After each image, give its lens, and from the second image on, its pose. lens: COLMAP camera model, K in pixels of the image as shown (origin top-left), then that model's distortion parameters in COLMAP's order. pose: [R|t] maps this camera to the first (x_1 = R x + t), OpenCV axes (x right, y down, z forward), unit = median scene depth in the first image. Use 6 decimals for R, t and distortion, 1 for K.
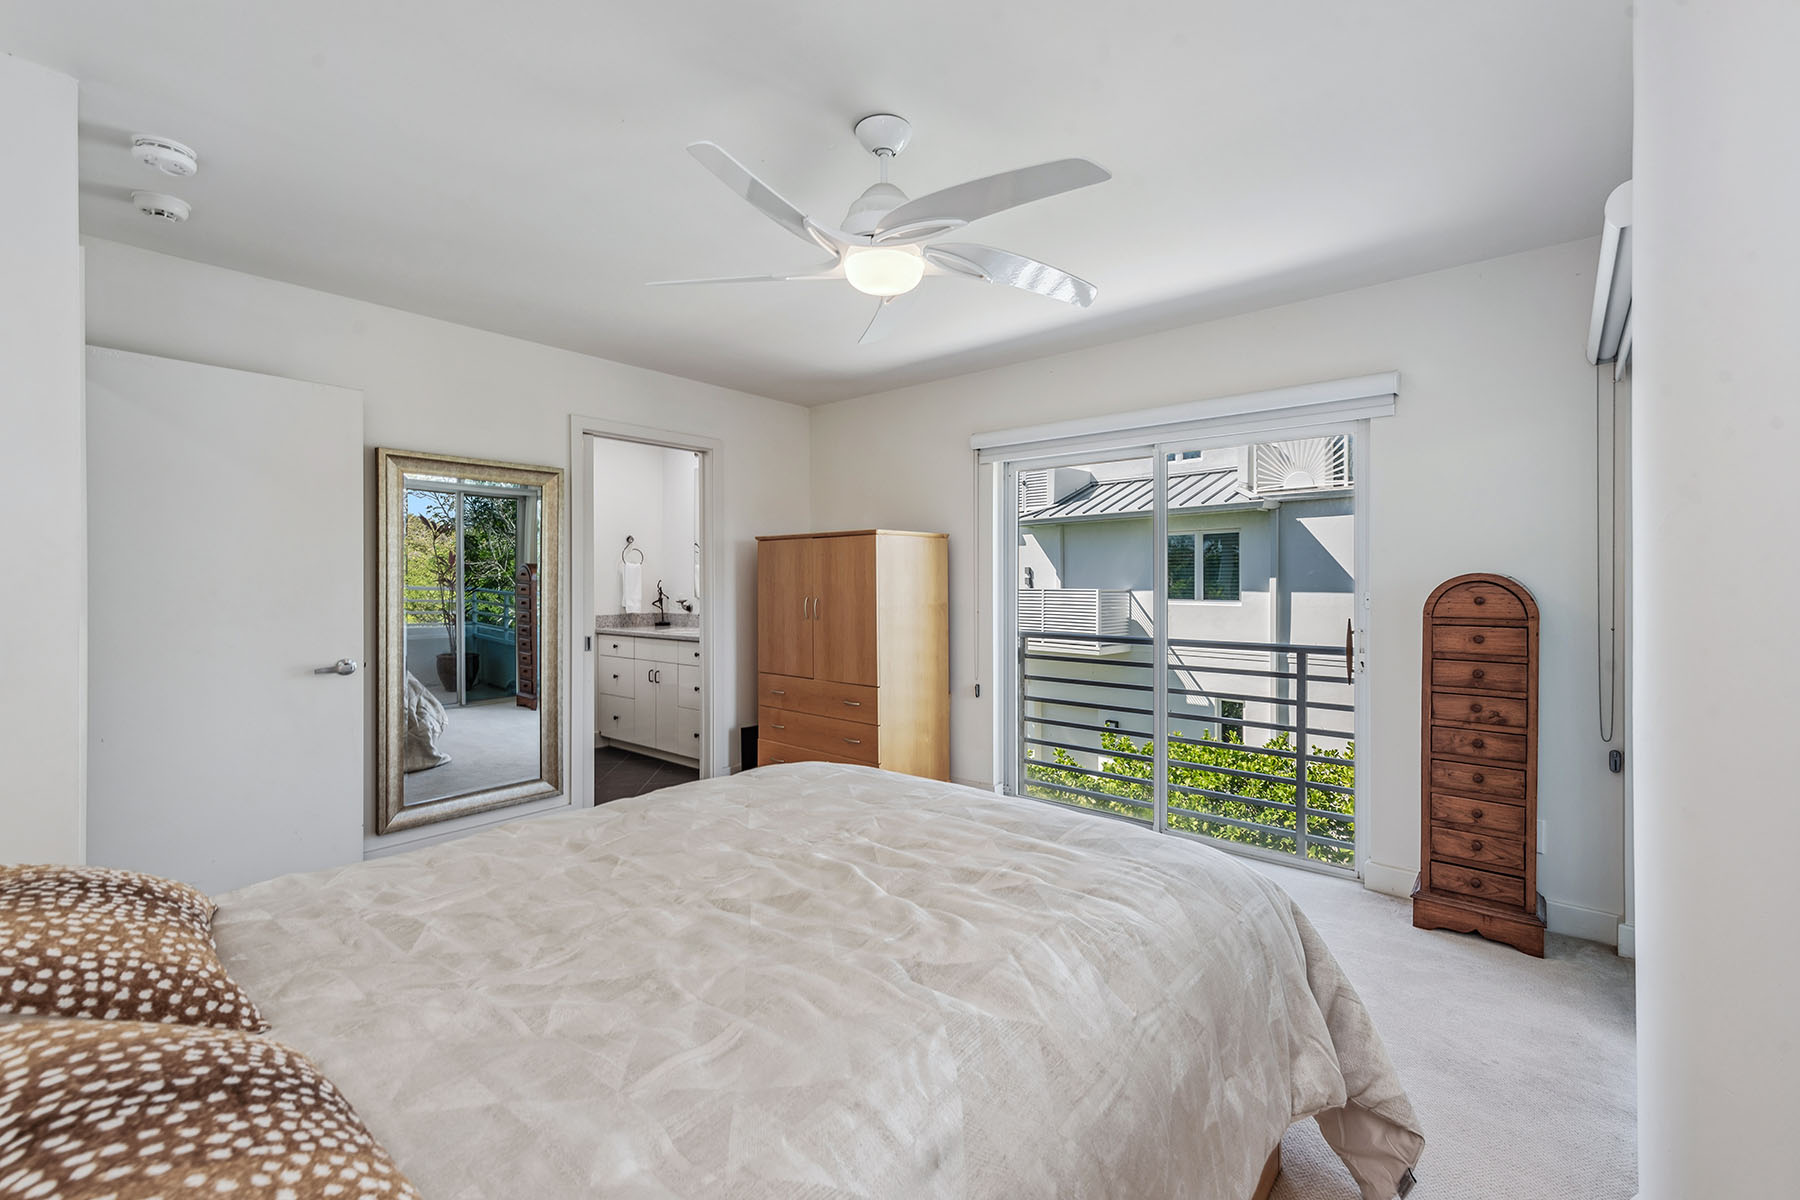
lens RADIAL K [[769.3, 0, 900.4], [0, 769.3, 584.6], [0, 0, 1]] dist [-0.039903, 0.000118]
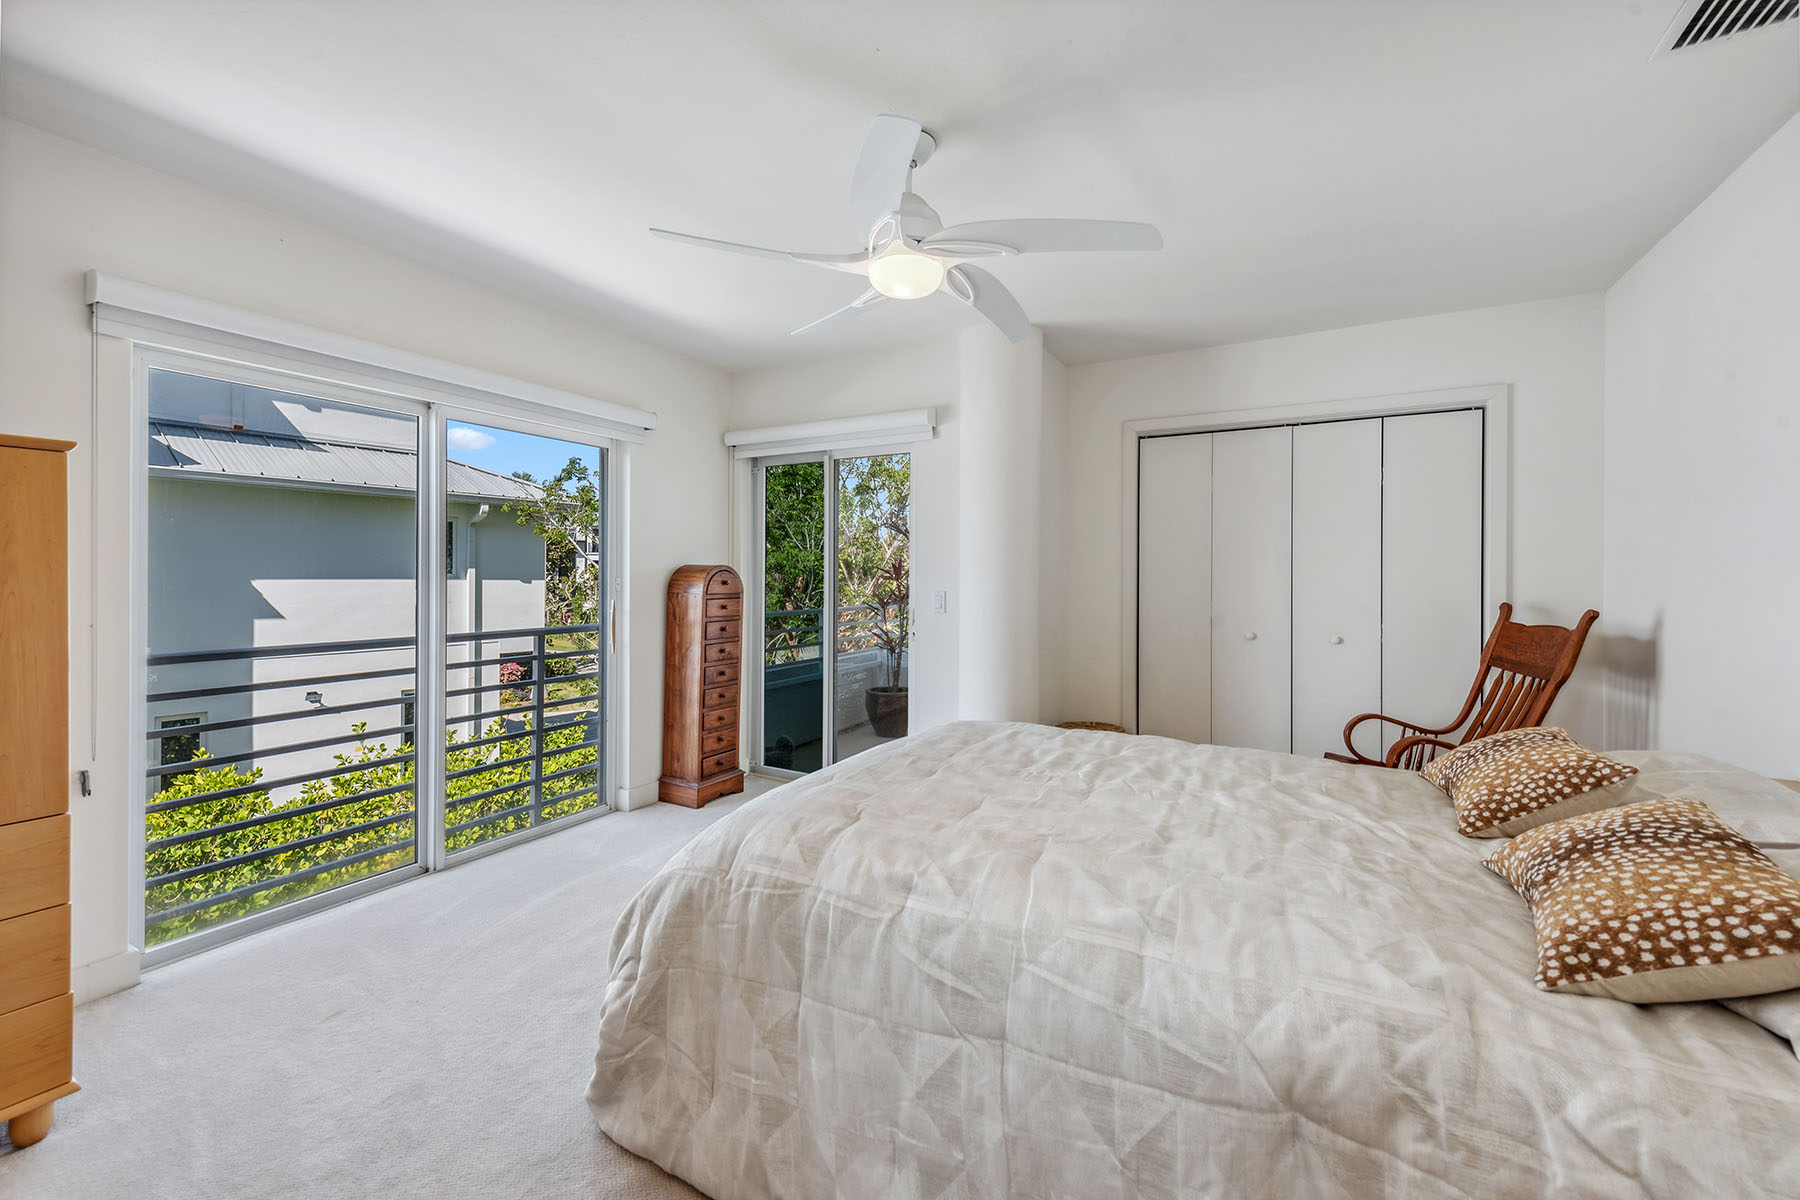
lens RADIAL K [[709.7, 0, 898.9], [0, 709.7, 584.8], [0, 0, 1]] dist [0.000311, 0.000001]
pose [[-0.166880, -0.030102, 0.985518, -0.746655], [0.001891, 0.999522, 0.030850, -0.018823], [-0.985975, 0.007012, -0.166743, 0.868676]]
